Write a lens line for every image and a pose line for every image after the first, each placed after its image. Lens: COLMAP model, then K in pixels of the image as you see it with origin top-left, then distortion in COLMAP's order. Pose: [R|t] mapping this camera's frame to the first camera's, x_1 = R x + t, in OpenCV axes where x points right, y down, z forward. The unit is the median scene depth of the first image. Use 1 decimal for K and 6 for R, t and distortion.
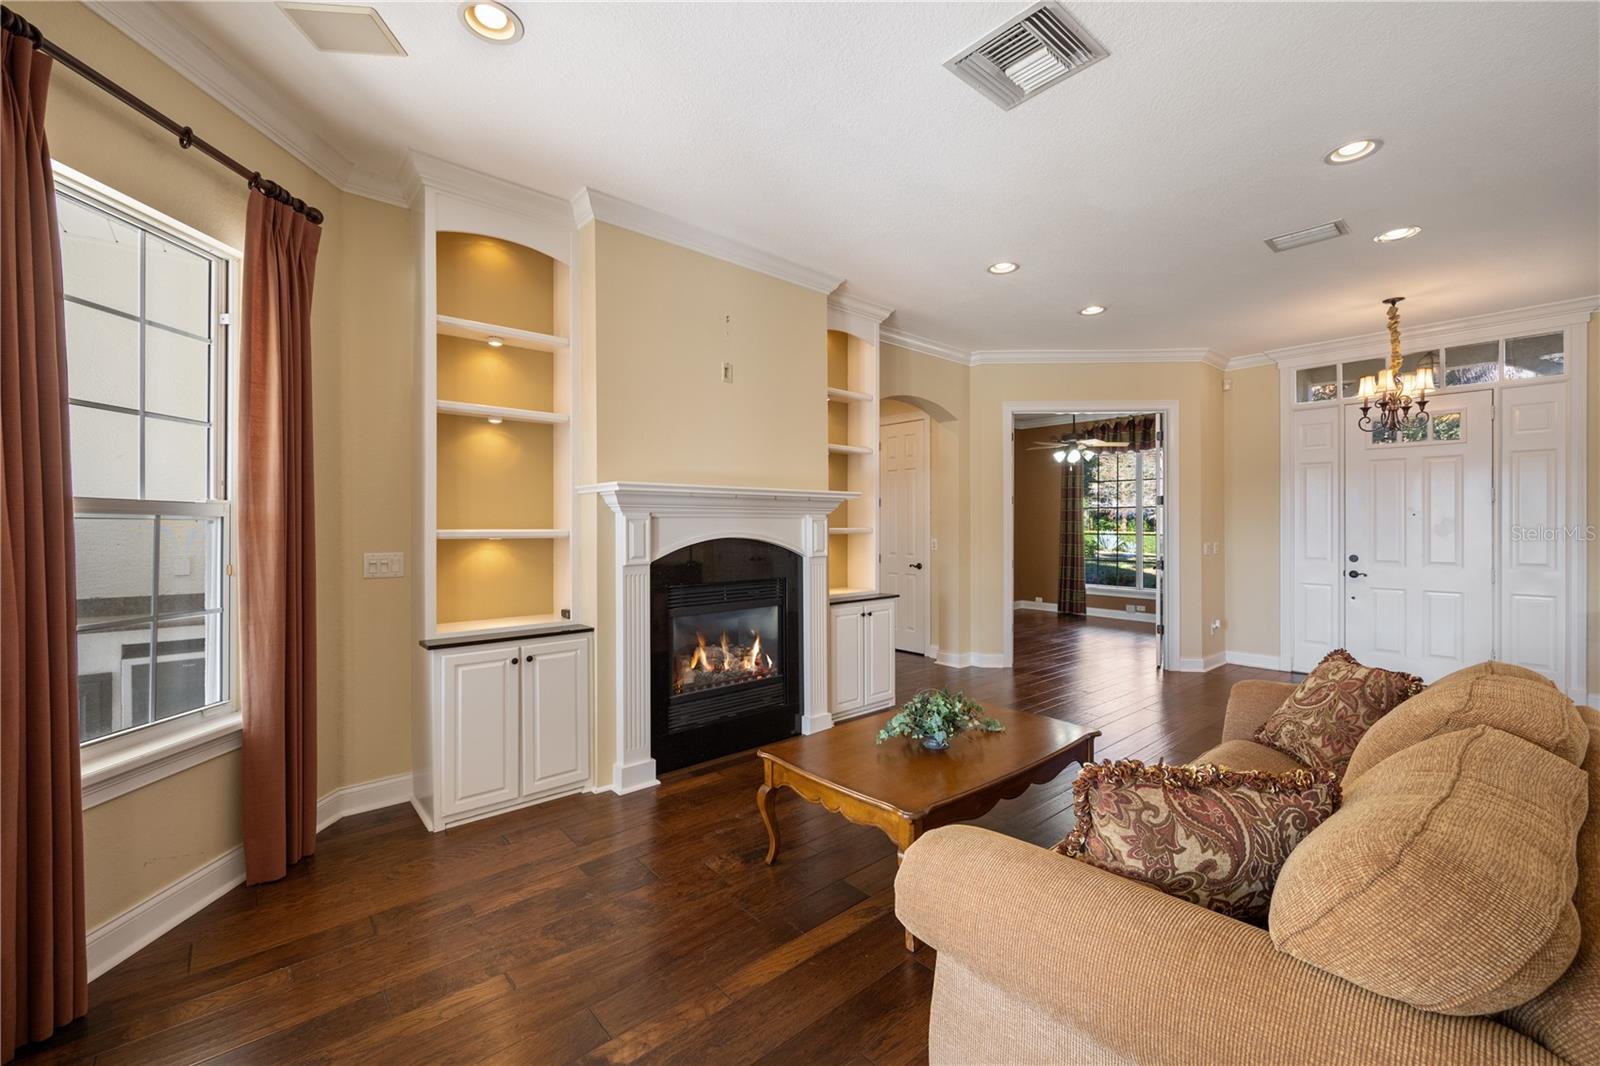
lens RADIAL K [[655.5, 0, 809.2], [0, 655.5, 523.4], [0, 0, 1]] dist [0.000822, 0.000364]
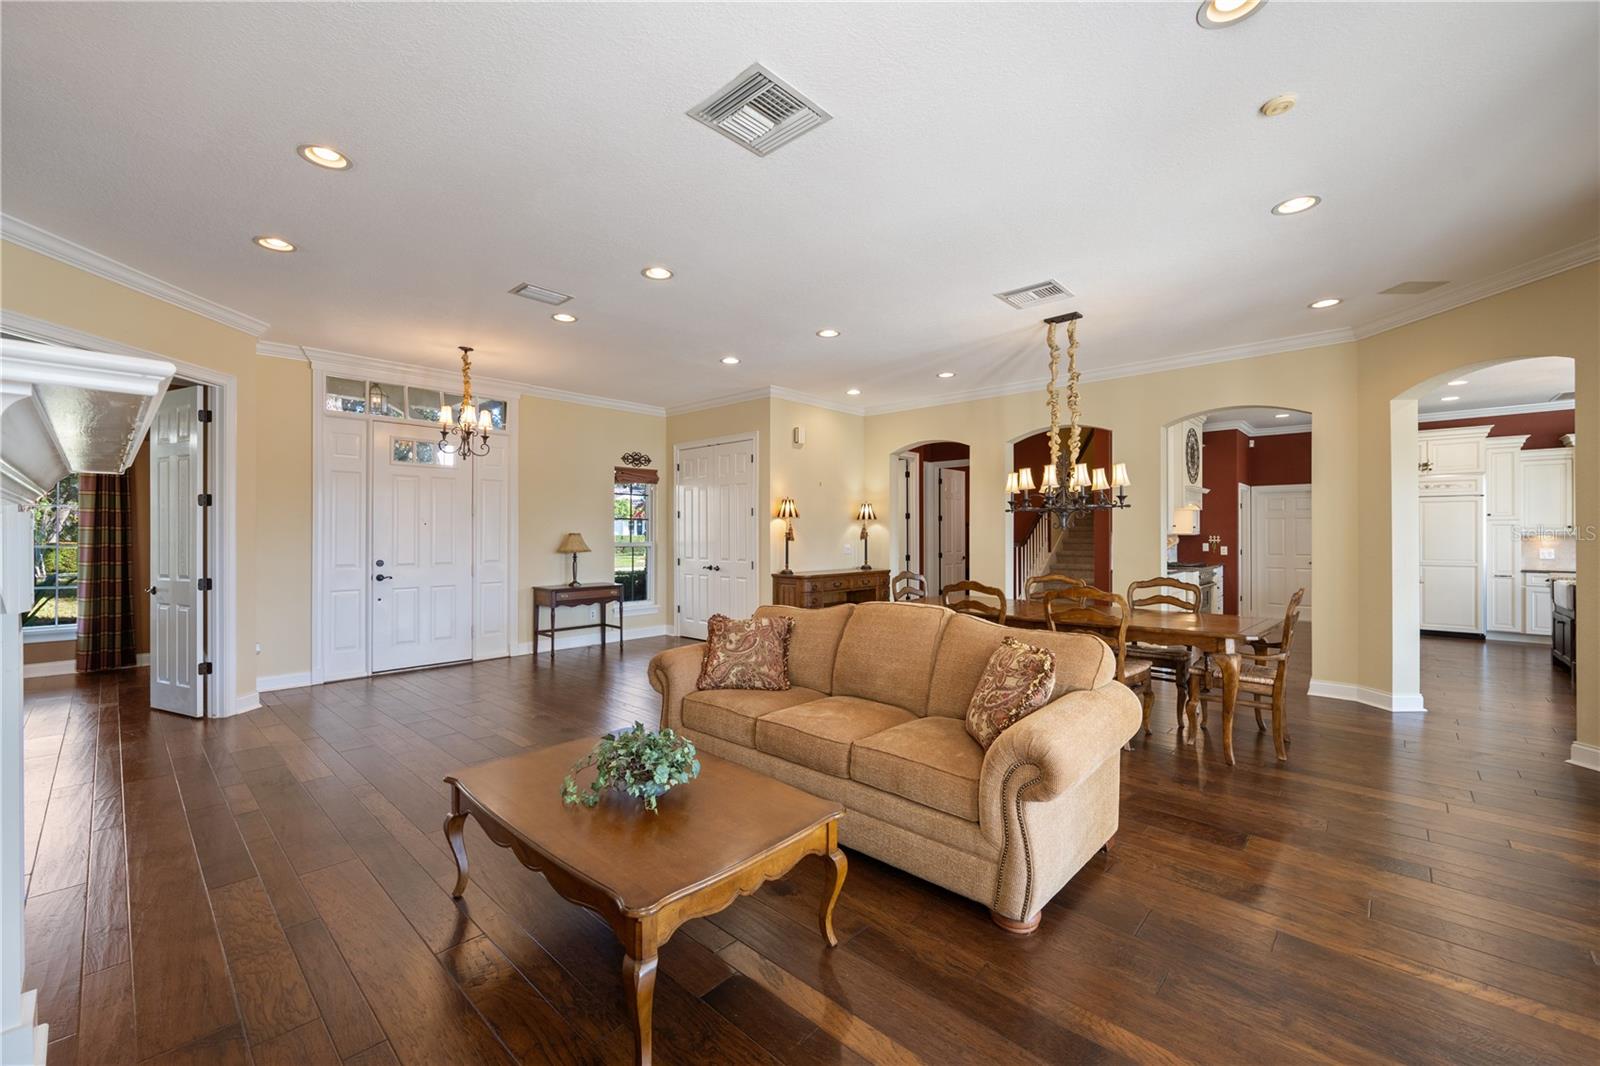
lens RADIAL K [[643.6, 0, 800.9], [0, 643.6, 532.3], [0, 0, 1]] dist [-0.000525, -0.000239]
pose [[-0.092454, 0.000397, 0.995717, -0.507295], [-0.002497, 0.999997, -0.000631, 0.001480], [-0.995714, -0.002545, -0.092452, 0.684106]]
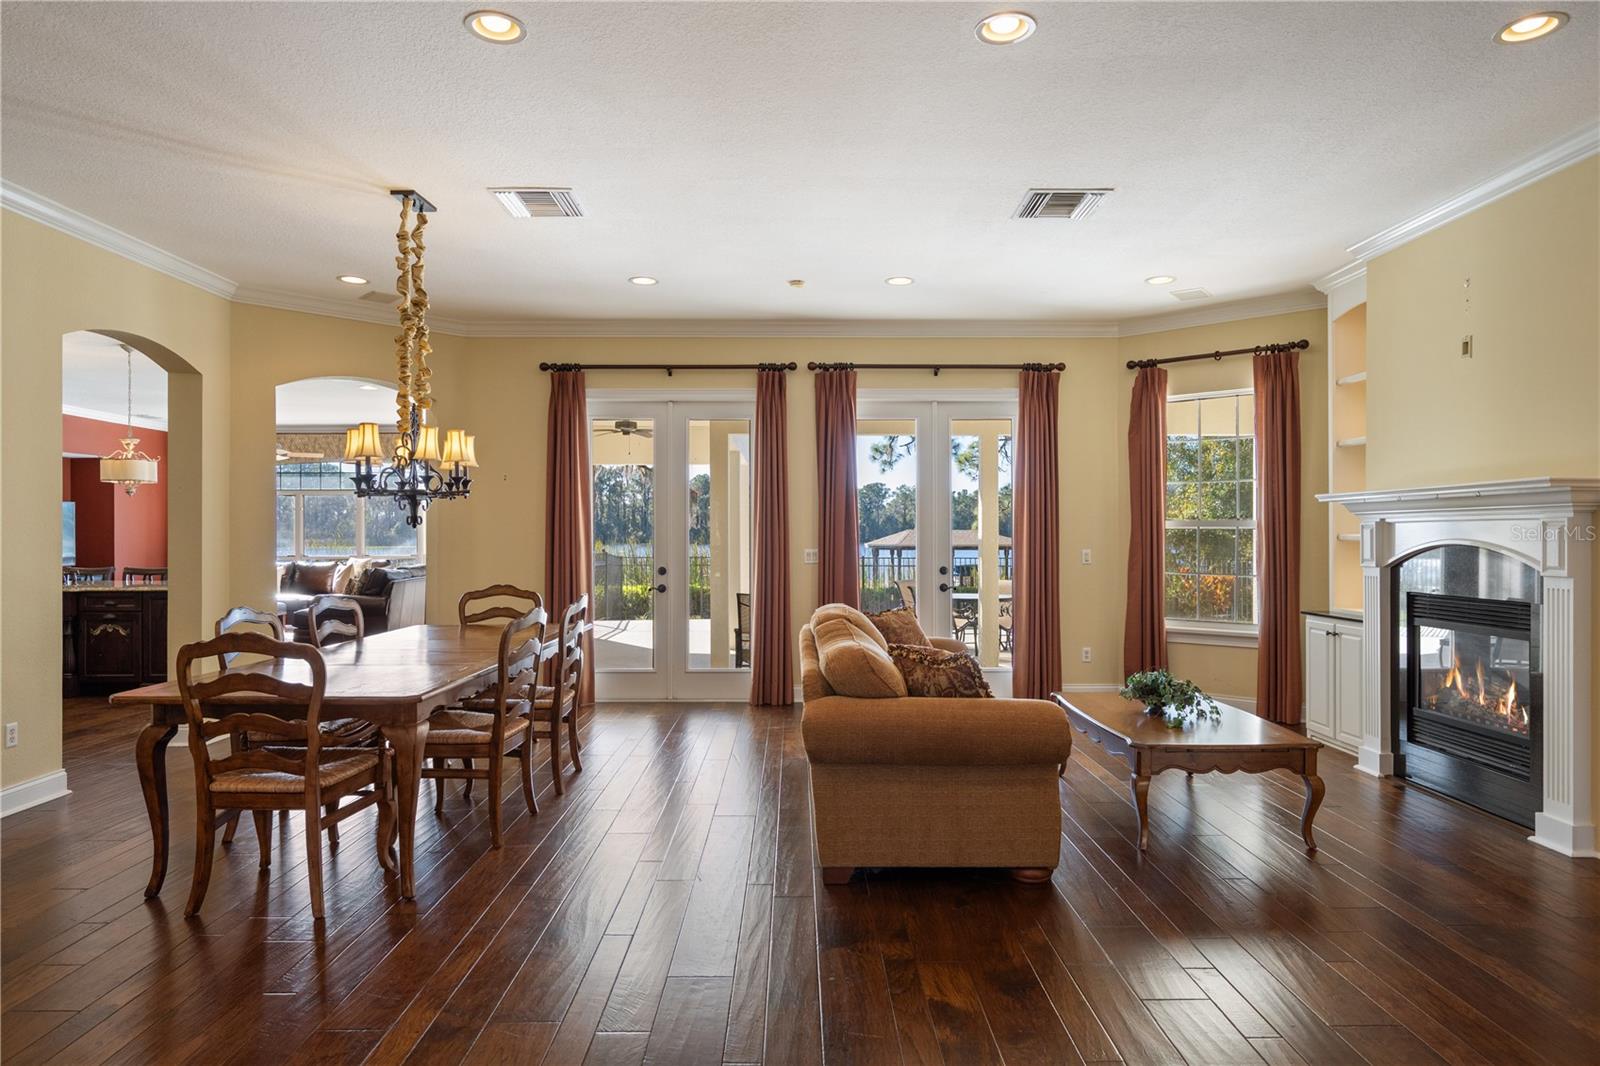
lens RADIAL K [[940.3, 0, 804.3], [0, 940.3, 530.8], [0, 0, 1]] dist [0.002089, 0.000412]
pose [[-0.656826, -0.002596, -0.754038, 1.506992], [0.003911, 0.999969, -0.006850, 0.008580], [0.754032, -0.007448, -0.656795, 1.308742]]
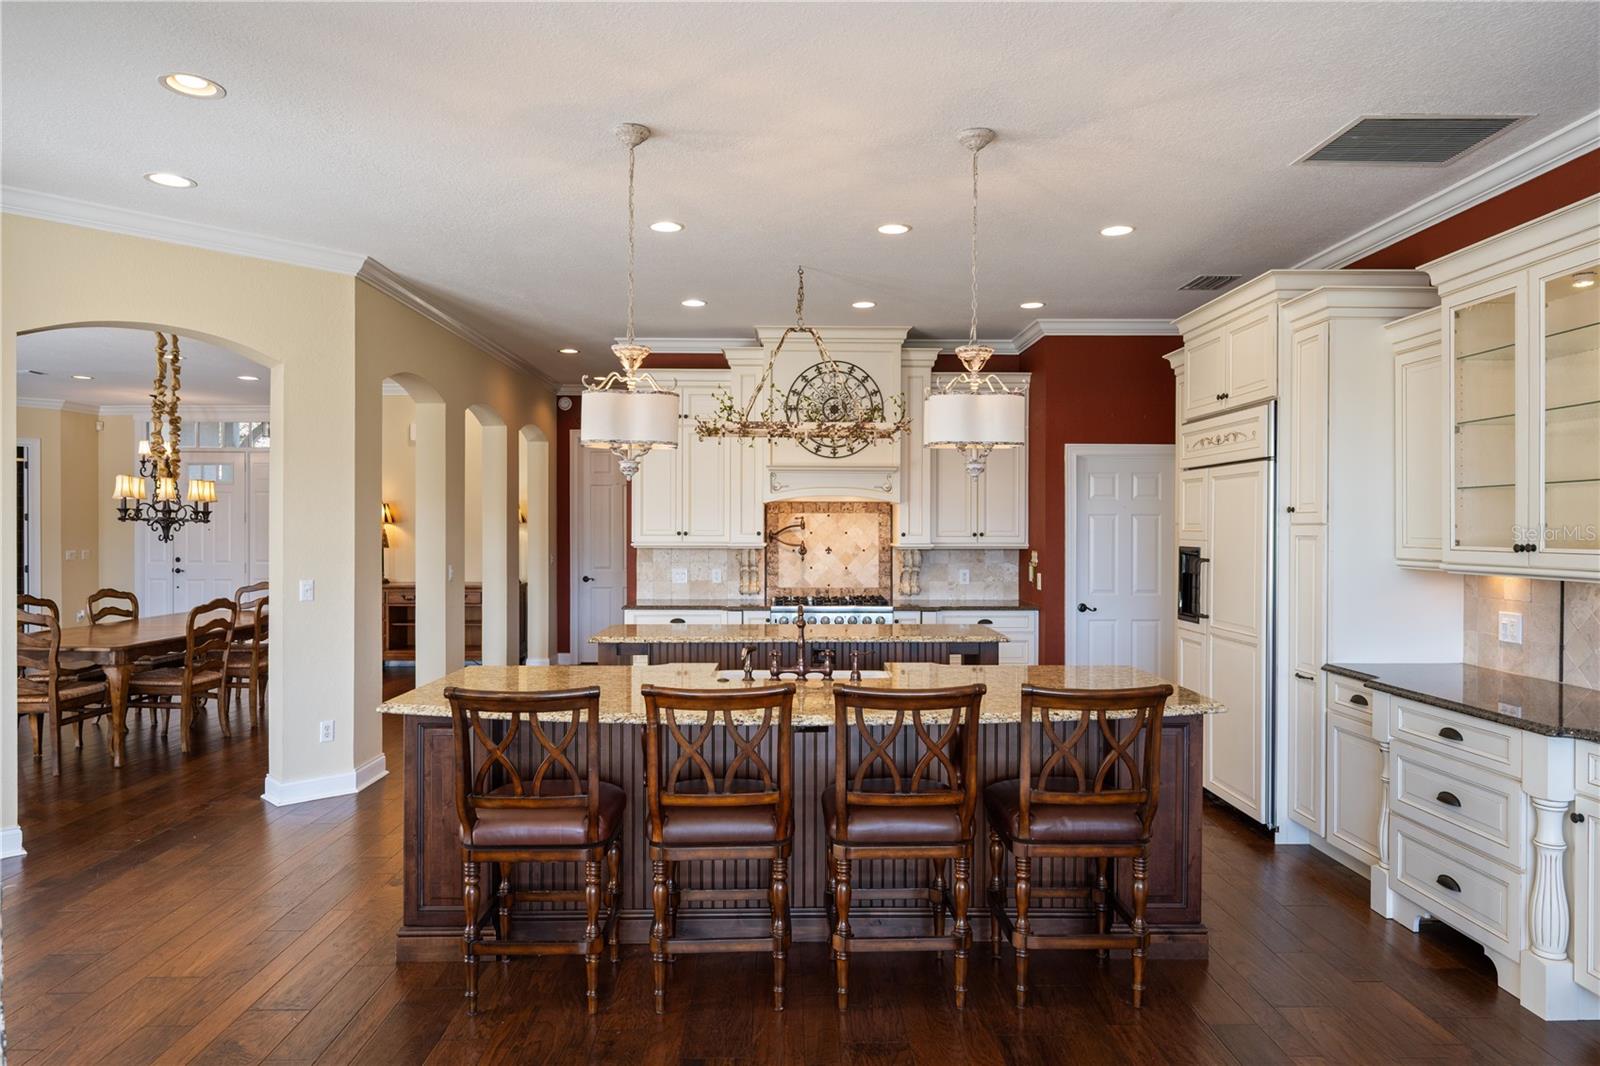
lens RADIAL K [[989.4, 0, 801.9], [0, 989.4, 526.4], [0, 0, 1]] dist [-0.006148, -0.003258]
pose [[0.647329, -0.000093, 0.762211, 0.114477], [-0.003087, 0.999991, 0.002744, -0.051036], [-0.762204, -0.004129, 0.647323, -2.448885]]
